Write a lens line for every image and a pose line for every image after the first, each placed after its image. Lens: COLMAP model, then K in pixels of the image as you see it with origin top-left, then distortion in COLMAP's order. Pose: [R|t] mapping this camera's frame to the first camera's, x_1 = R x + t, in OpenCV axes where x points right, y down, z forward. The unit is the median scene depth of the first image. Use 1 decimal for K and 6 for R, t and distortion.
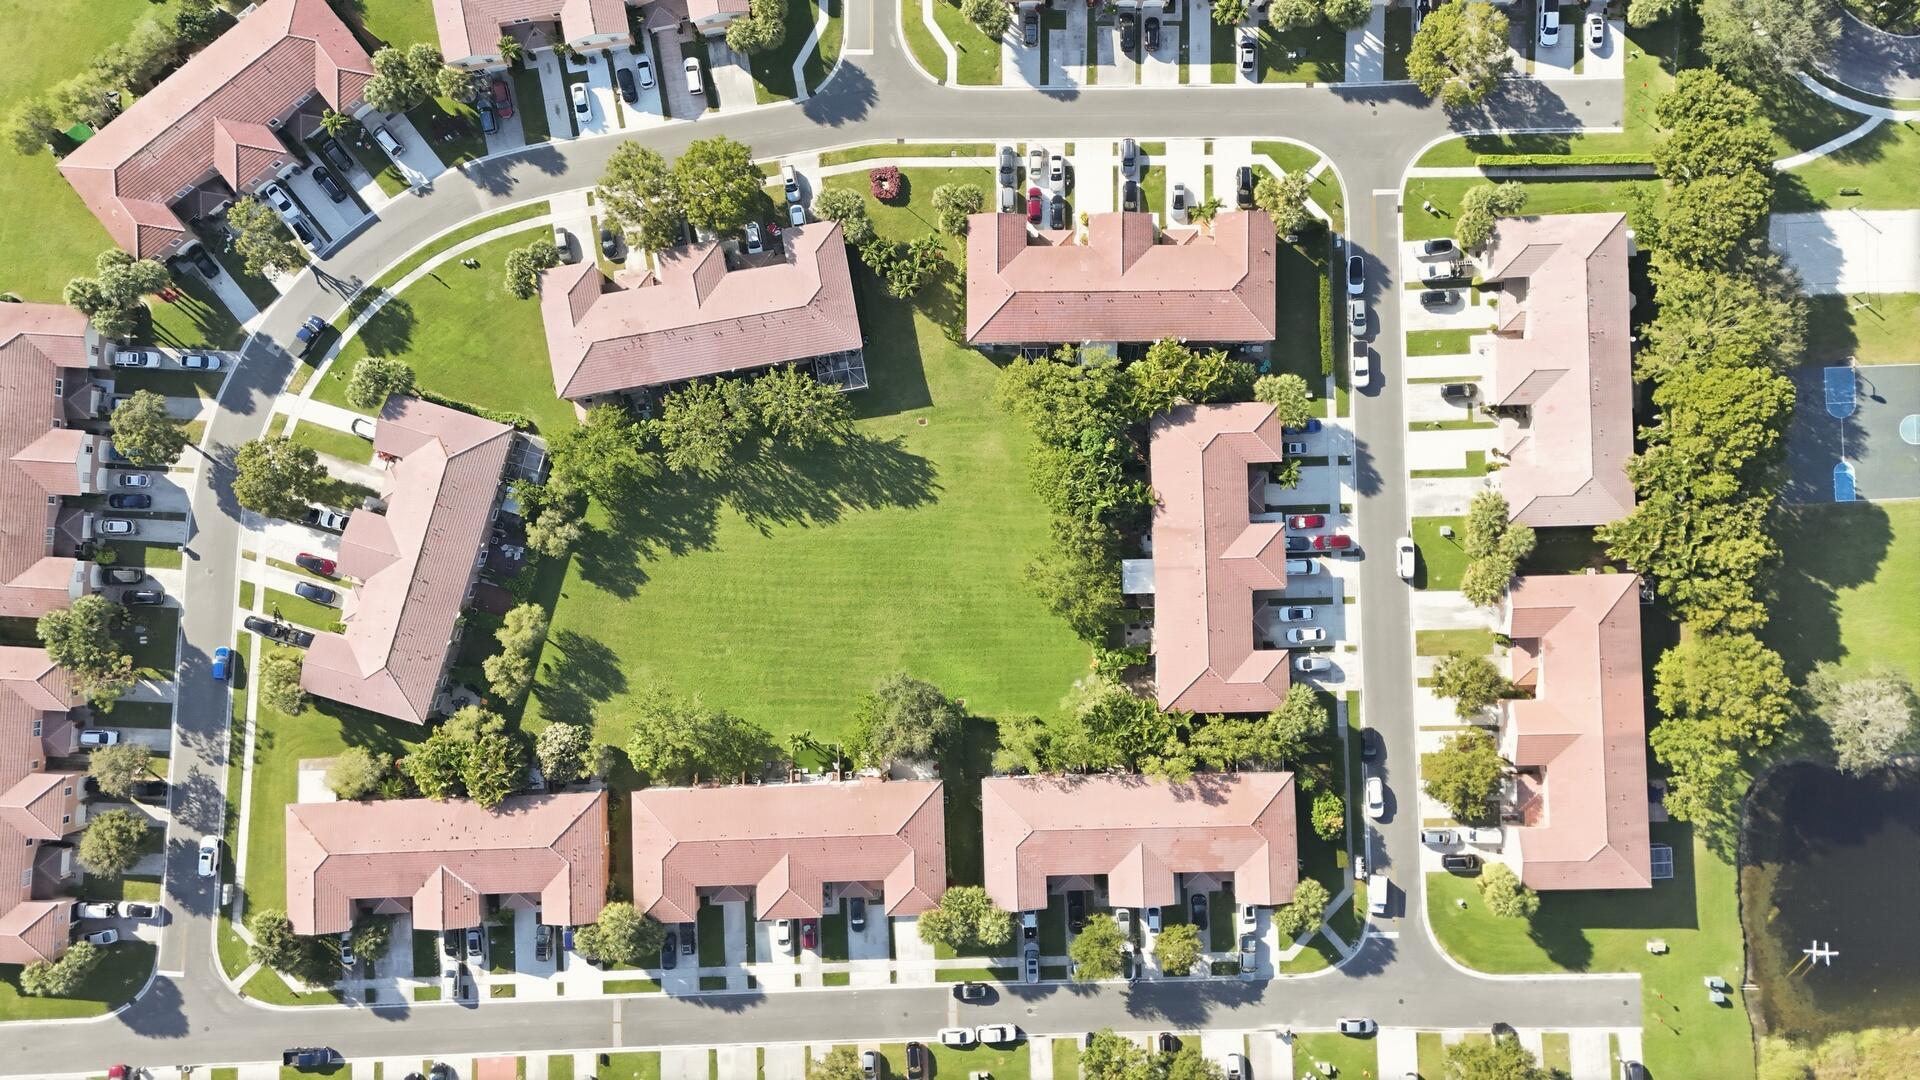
lens RADIAL K [[1426.6, 0, 963.3], [0, 1426.6, 547.1], [0, 0, 1]] dist [0.042520, -0.028185]
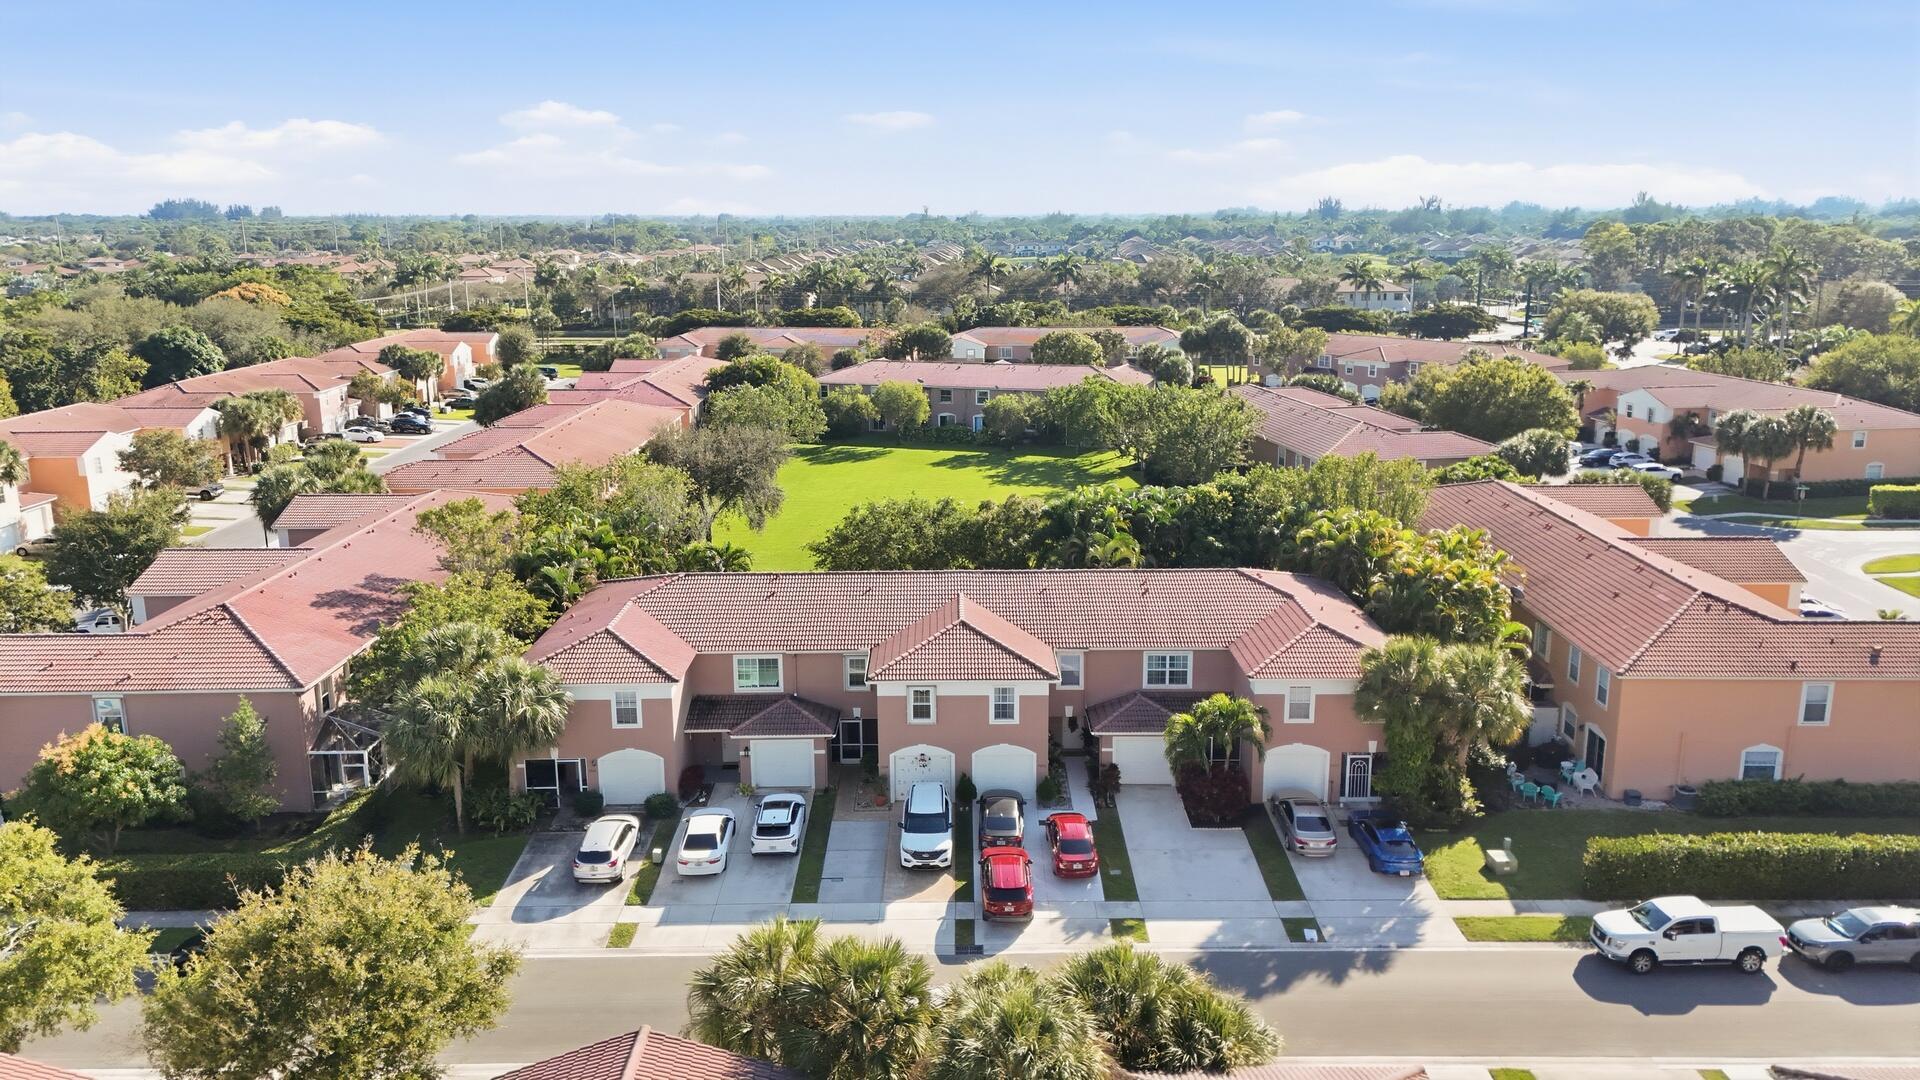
lens RADIAL K [[1426.6, 0, 957.8], [0, 1426.6, 542.1], [0, 0, 1]] dist [0.042520, -0.028185]
pose [[-0.027653, 0.228341, -0.973188, 0.524917], [-0.999460, 0.010974, 0.030975, -0.003304], [0.017753, 0.973519, 0.227914, 0.869869]]
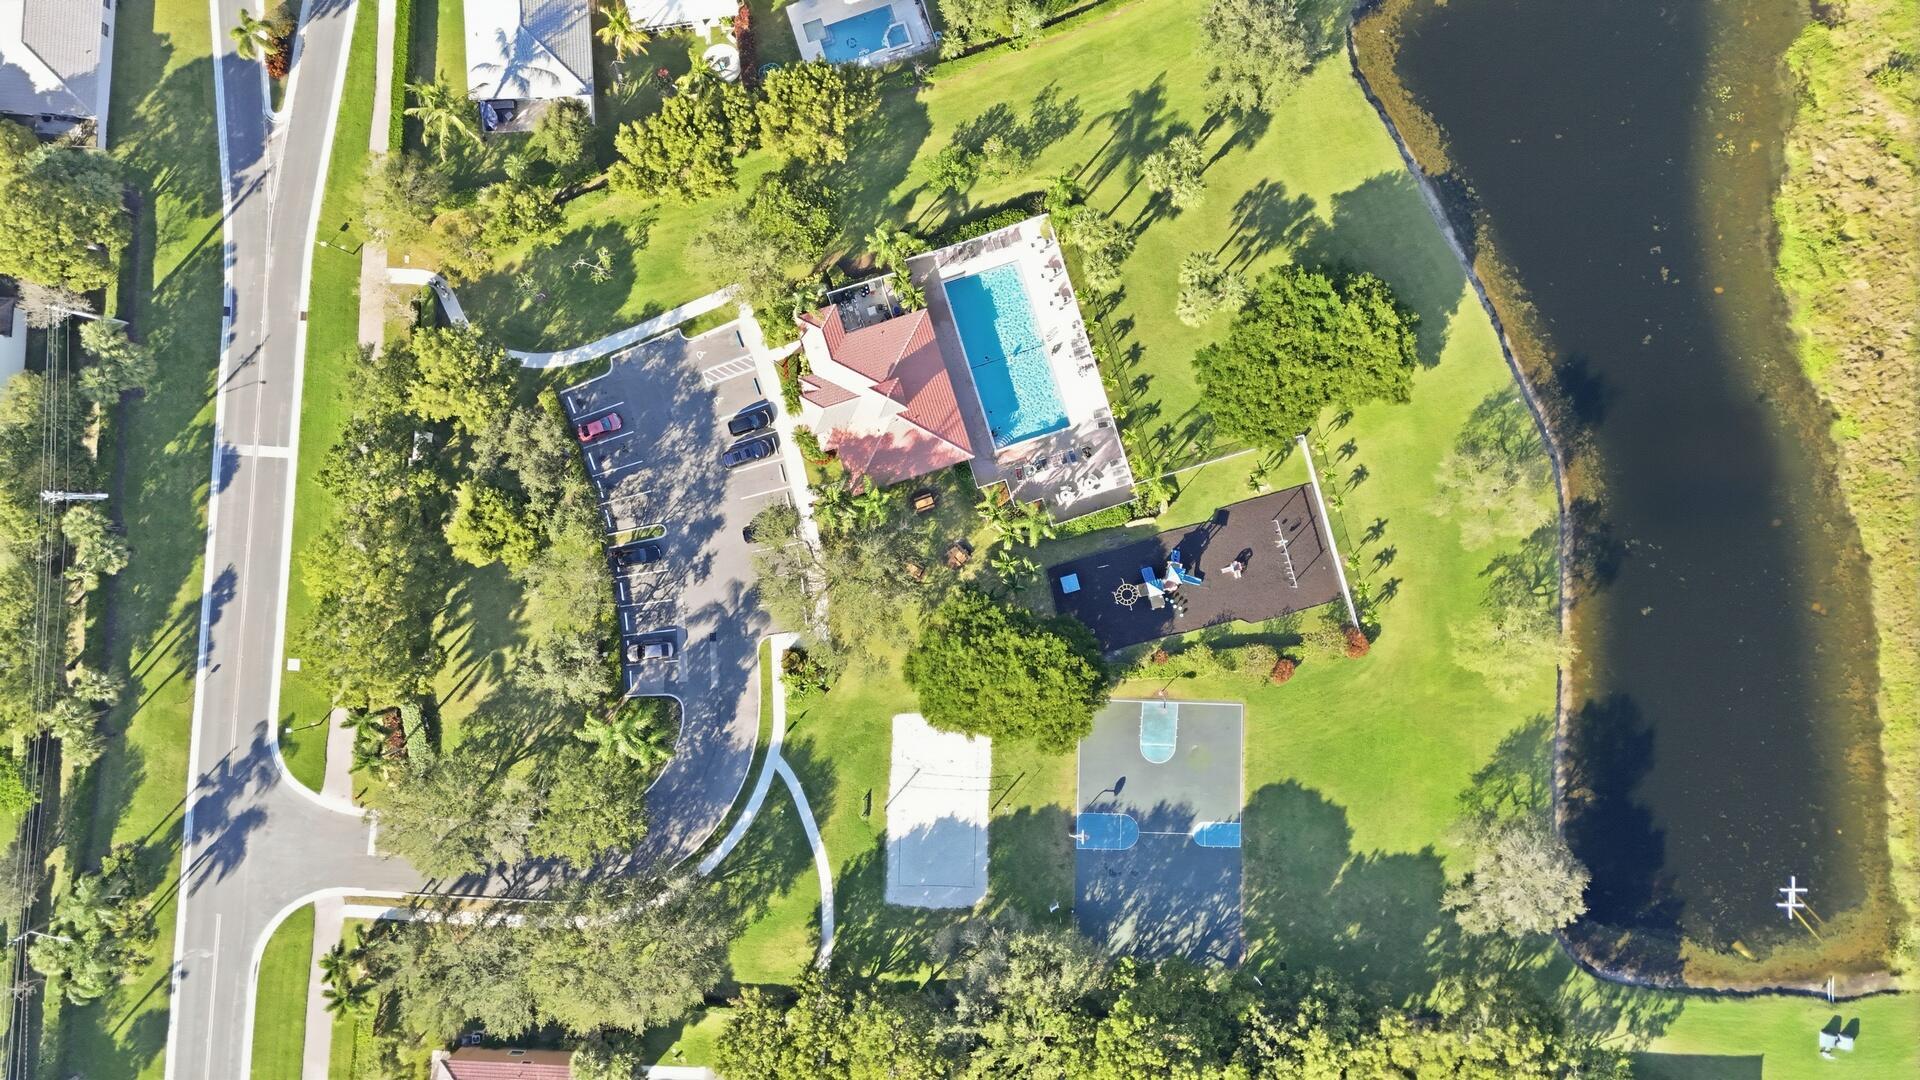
lens RADIAL K [[1426.6, 0, 960.6], [0, 1426.6, 537.9], [0, 0, 1]] dist [0.042520, -0.028185]
pose [[0.062222, -0.997130, 0.043126, 0.735127], [0.997949, 0.062808, 0.012378, -0.212780], [-0.015052, 0.042268, 0.998993, 0.182385]]
